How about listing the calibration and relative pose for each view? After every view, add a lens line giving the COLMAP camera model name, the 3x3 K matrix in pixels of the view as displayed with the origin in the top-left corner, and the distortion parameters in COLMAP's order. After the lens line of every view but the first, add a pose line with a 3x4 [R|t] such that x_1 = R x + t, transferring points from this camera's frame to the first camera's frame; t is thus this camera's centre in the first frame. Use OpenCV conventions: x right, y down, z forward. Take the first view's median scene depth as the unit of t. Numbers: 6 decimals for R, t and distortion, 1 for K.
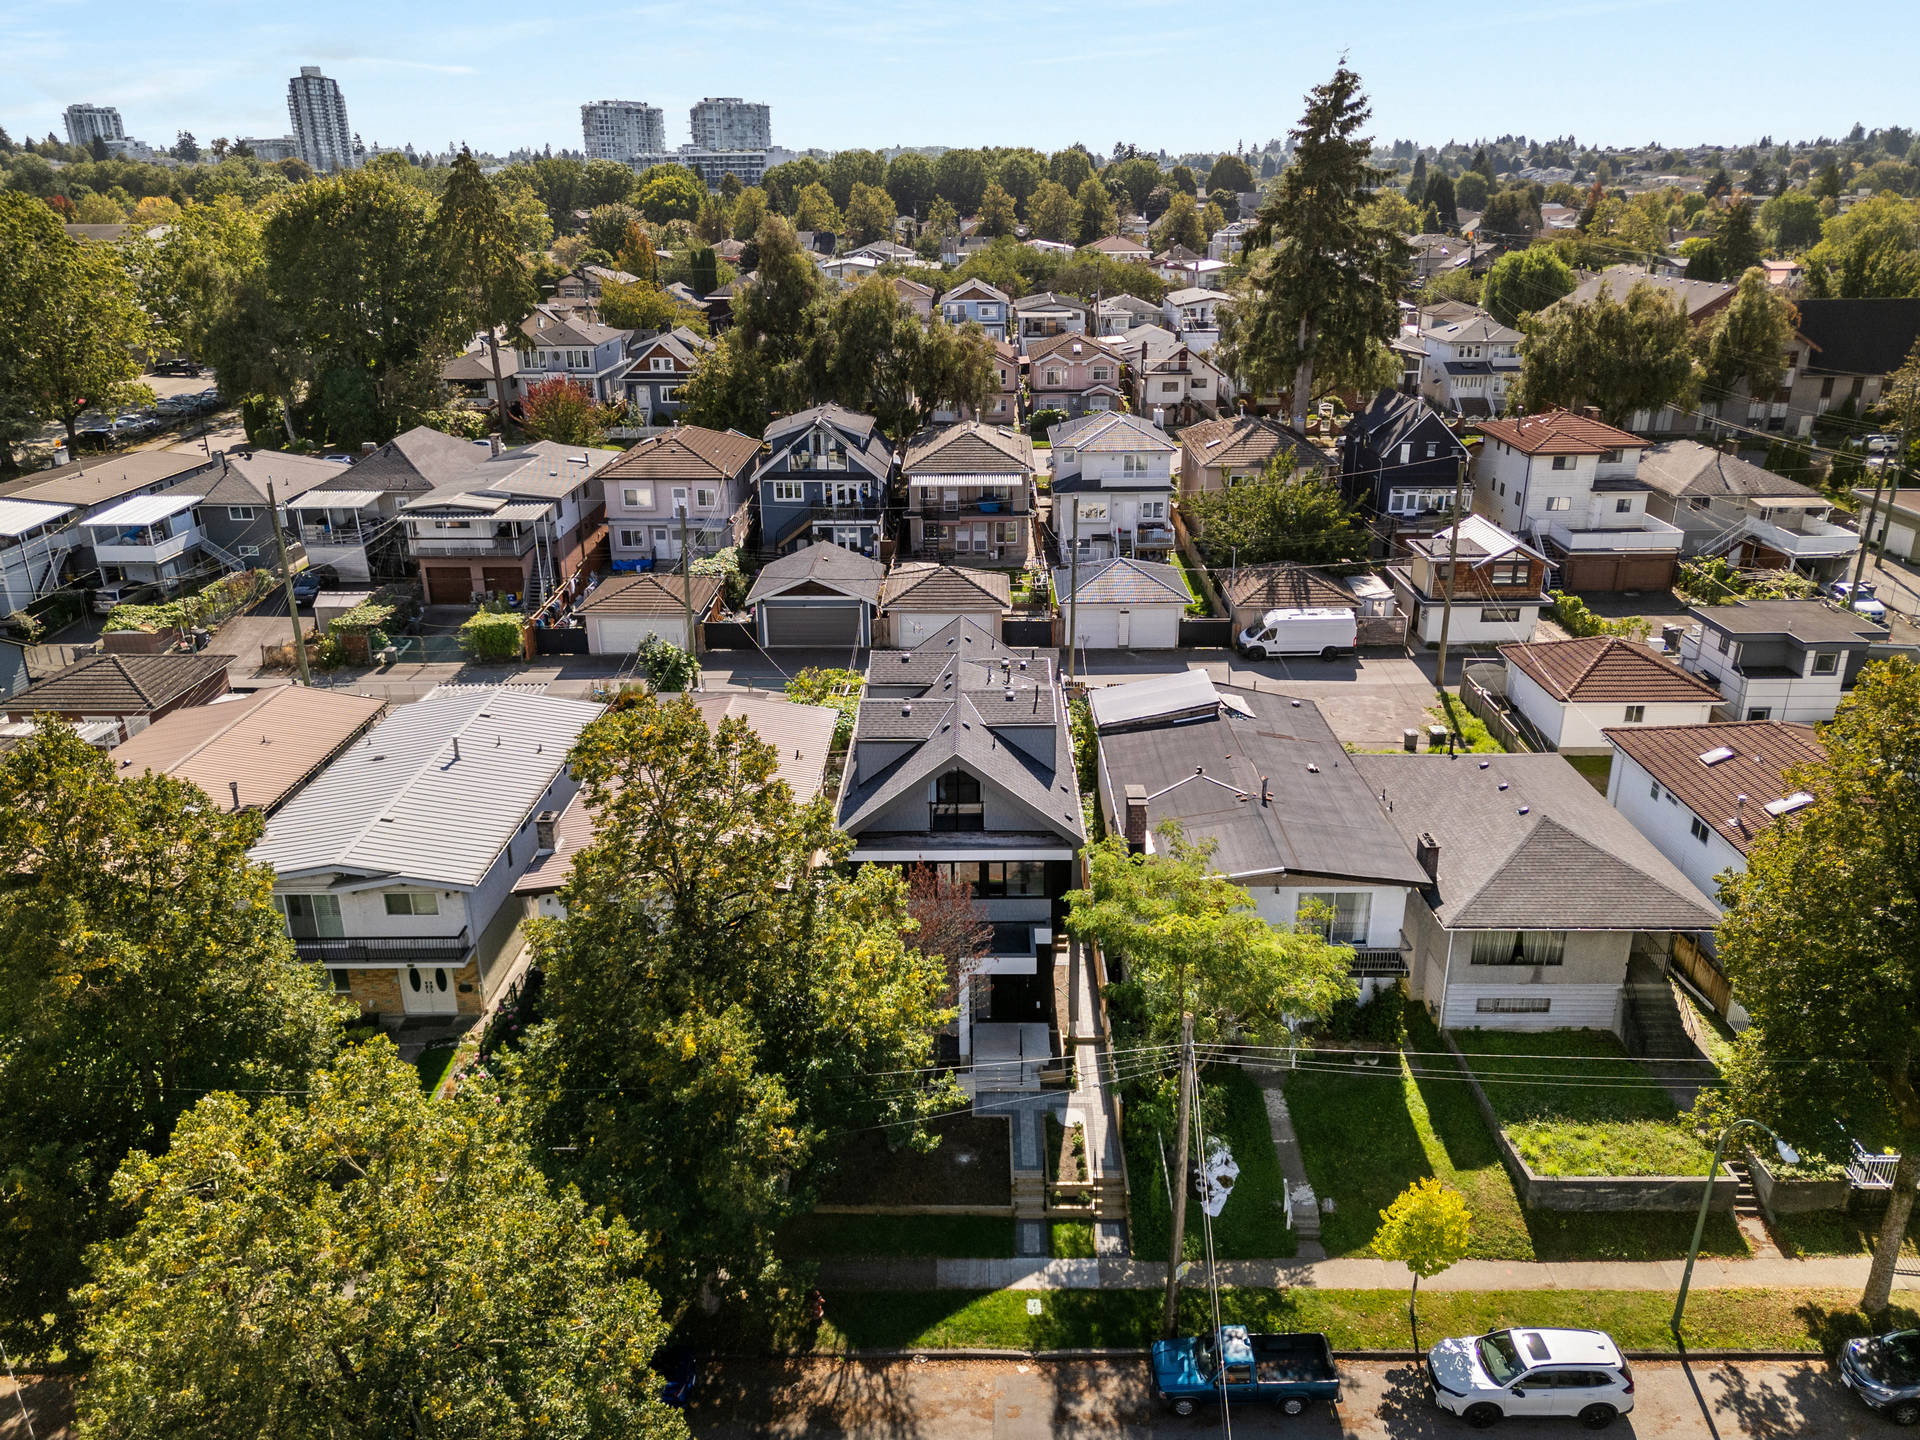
lens RADIAL K [[1387.7, 0, 960.0], [0, 1387.7, 720.0], [0, 0, 1]] dist [0.059179, -0.046883]
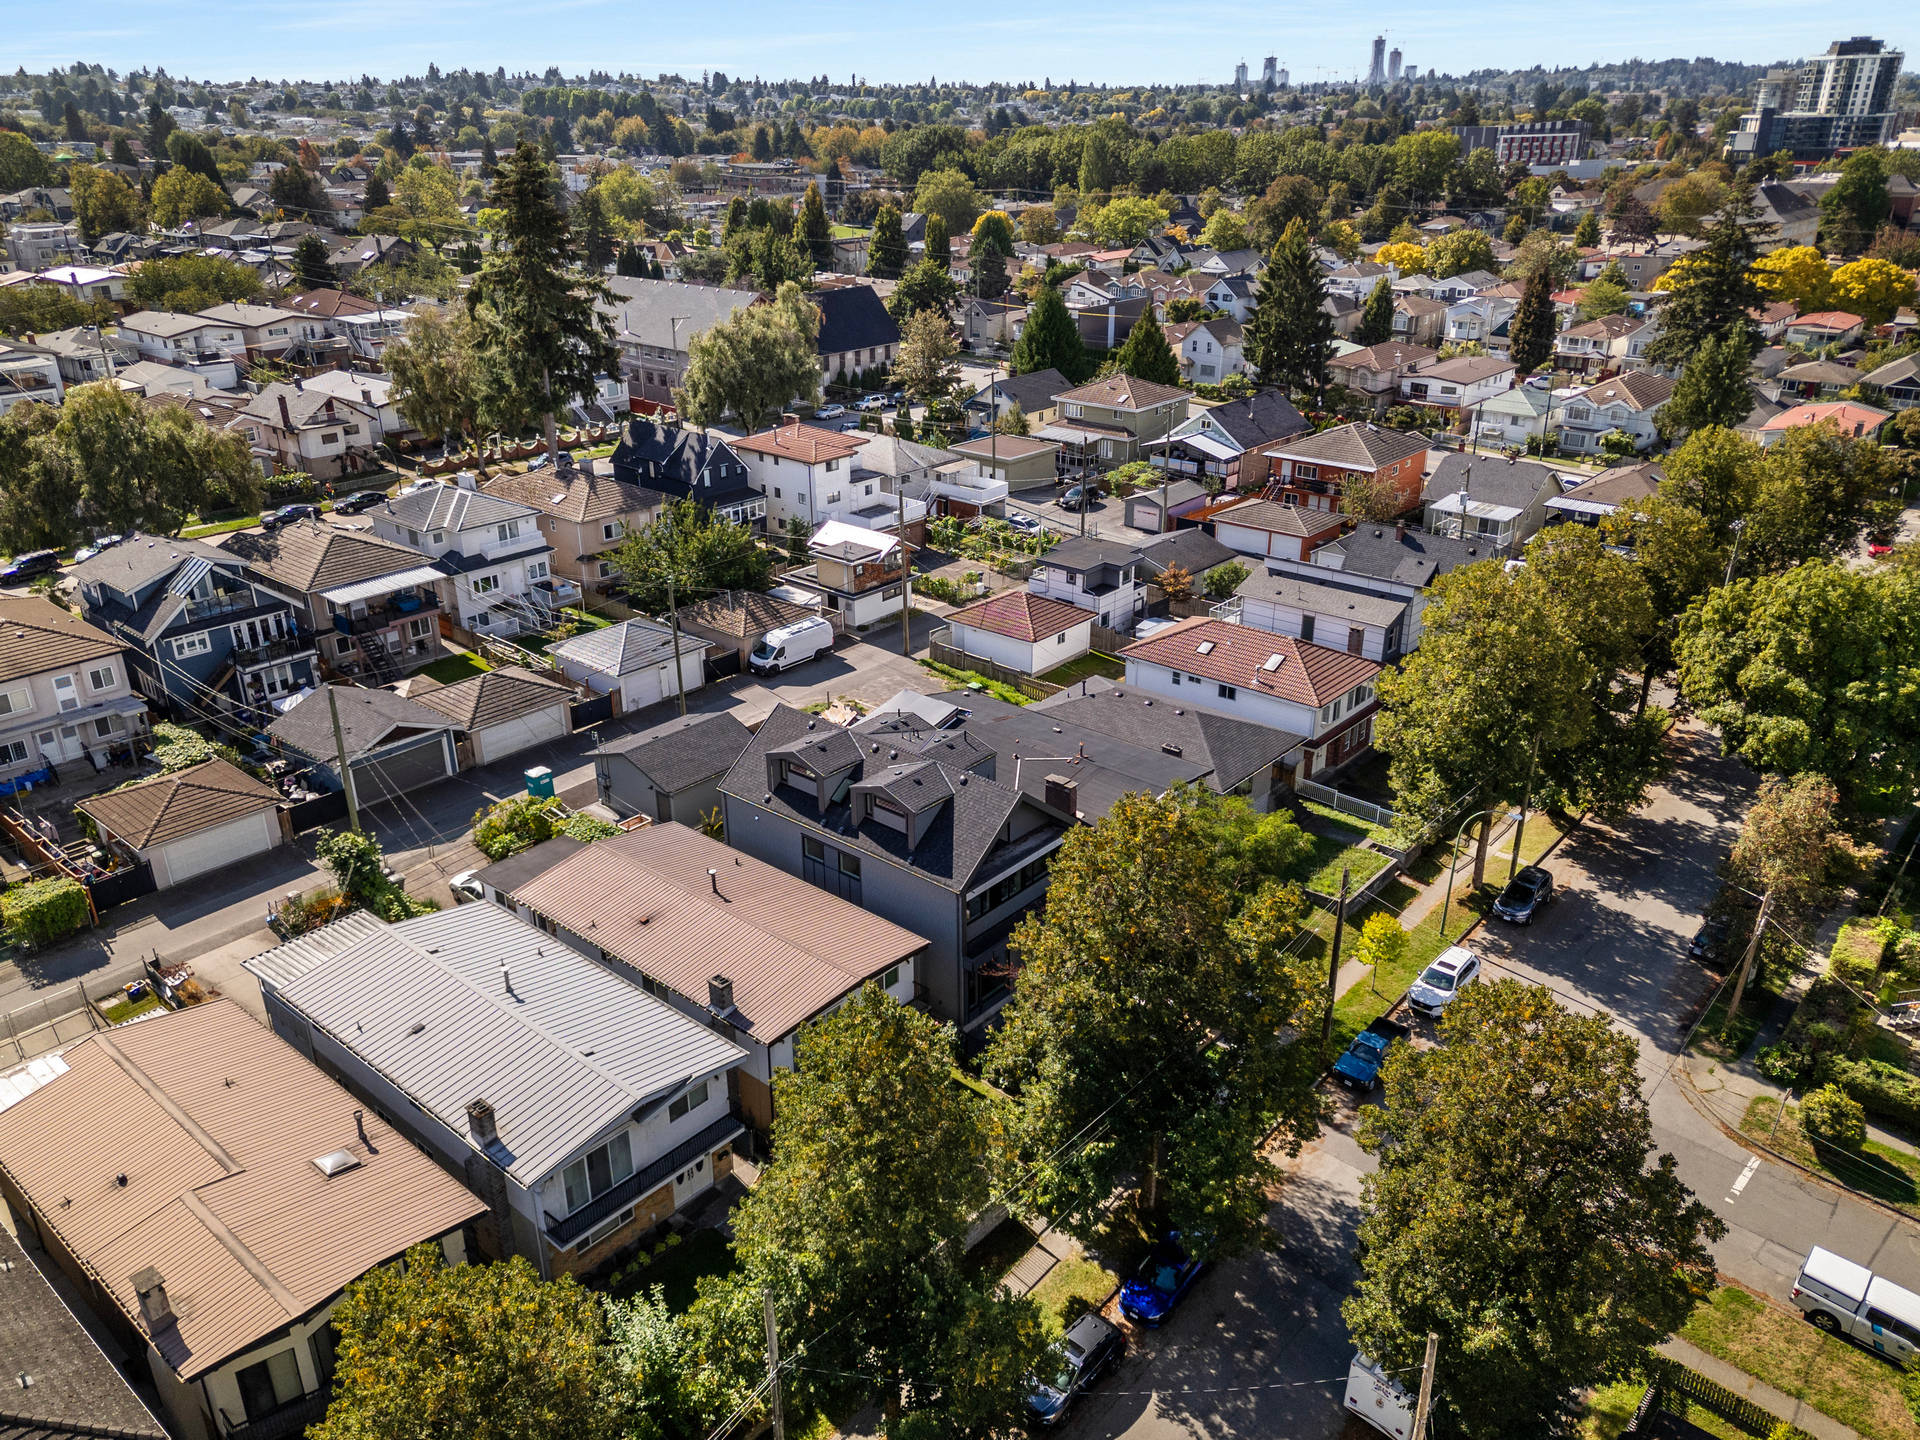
lens RADIAL K [[1424.1, 0, 960.0], [0, 1424.1, 720.0], [0, 0, 1]] dist [0.065113, -0.054324]
pose [[0.644431, -0.299697, 0.703485, -0.551009], [0.274839, 0.949295, 0.152649, -0.149490], [-0.713563, 0.094973, 0.694124, 0.040533]]
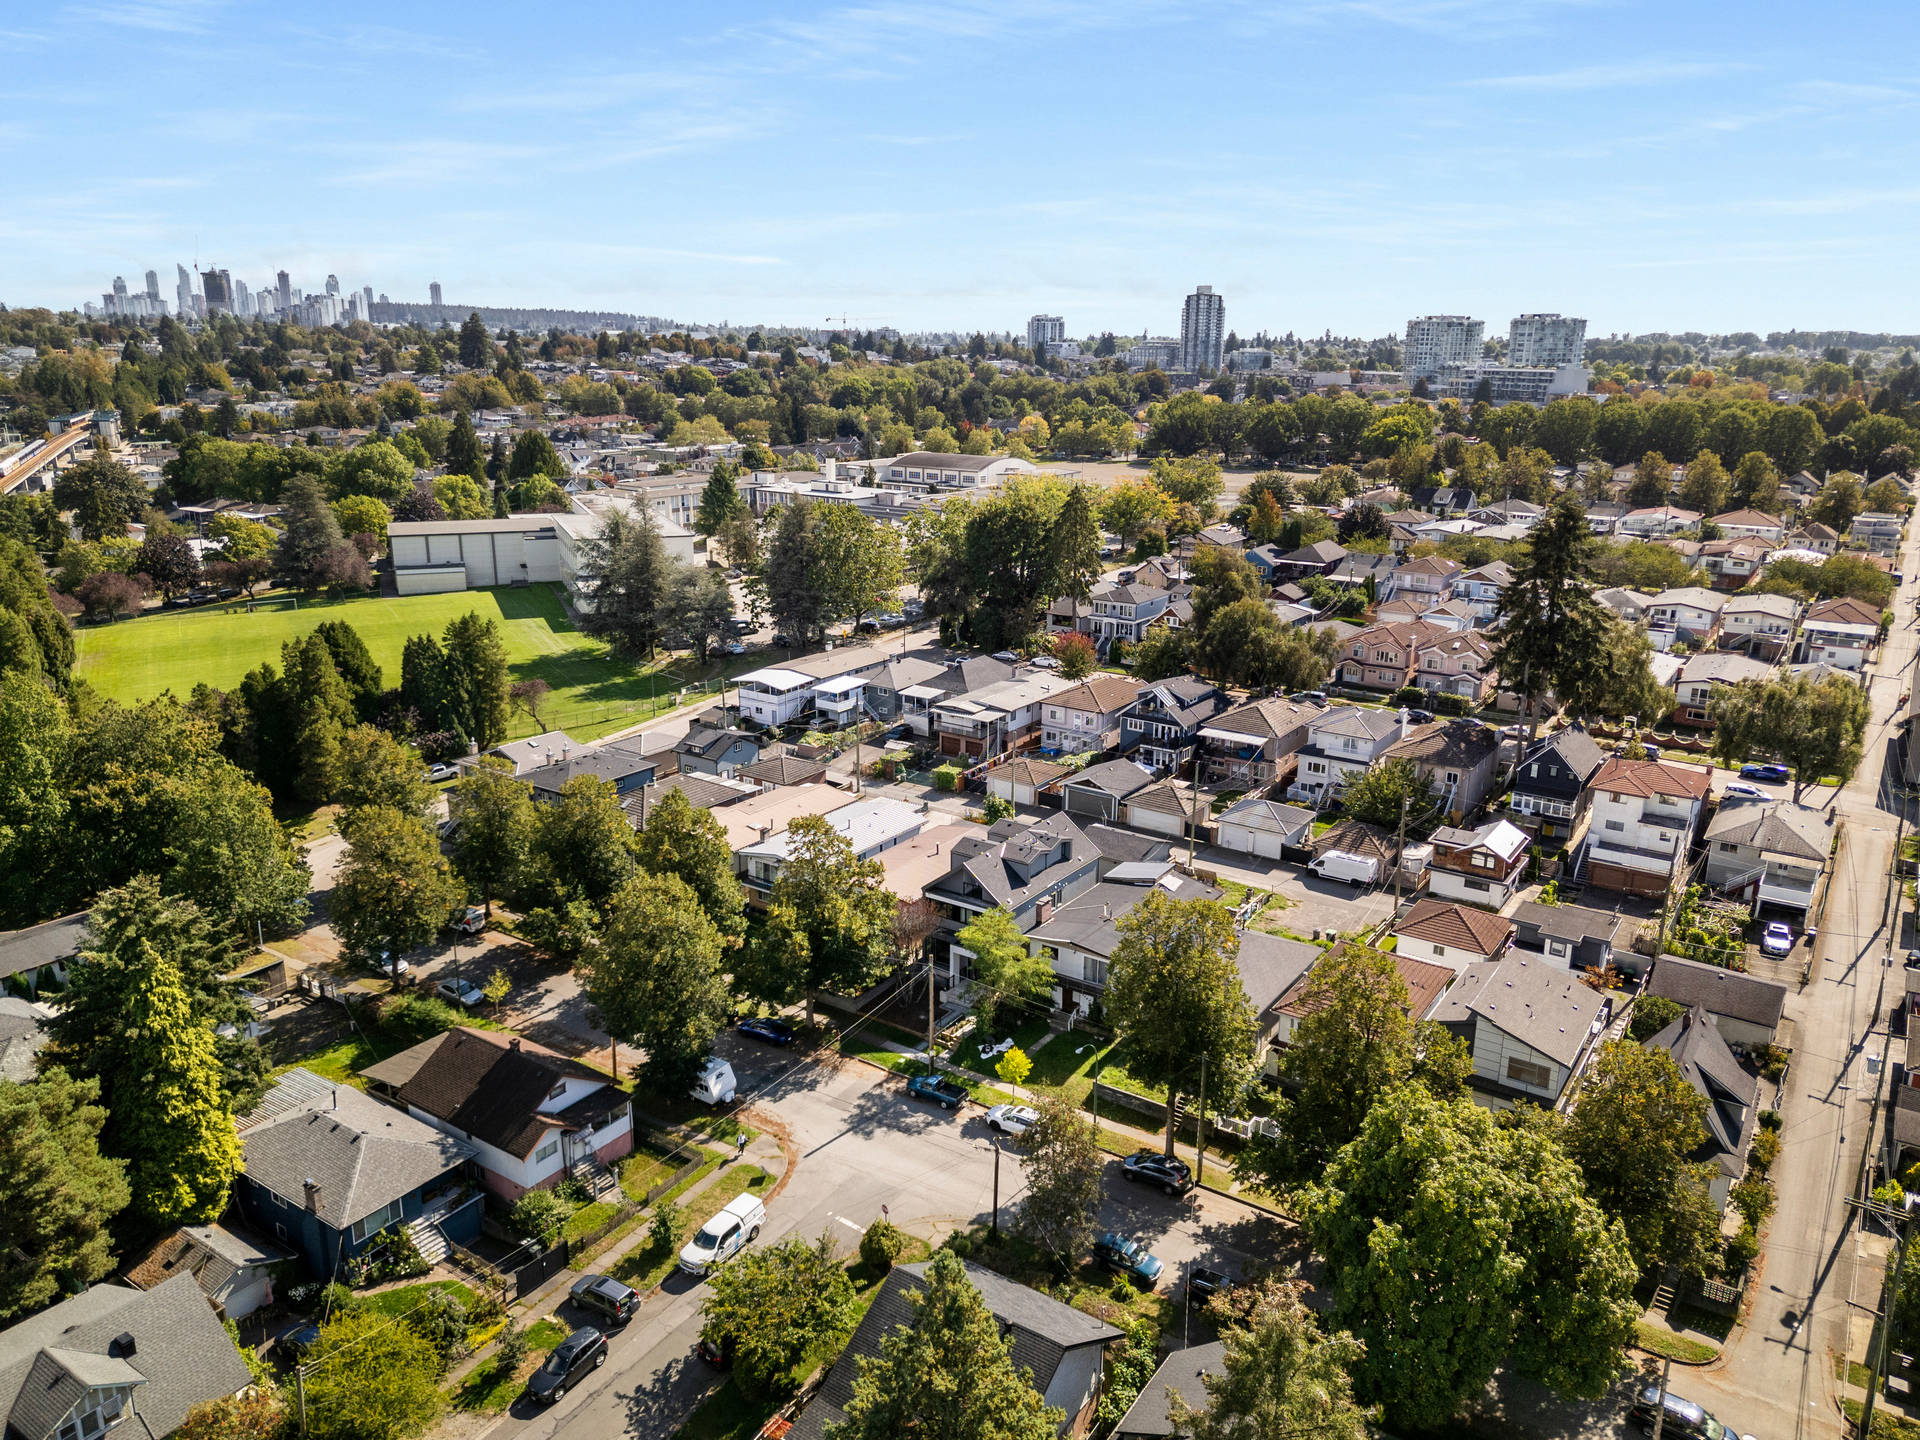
lens RADIAL K [[1337.9, 0, 960.0], [0, 1337.9, 720.0], [0, 0, 1]] dist [0.060930, -0.074500]
pose [[0.827876, 0.163233, -0.536634, 0.692708], [-0.214681, 0.976082, -0.034289, -0.080616], [0.518202, 0.143592, 0.843118, -0.602591]]
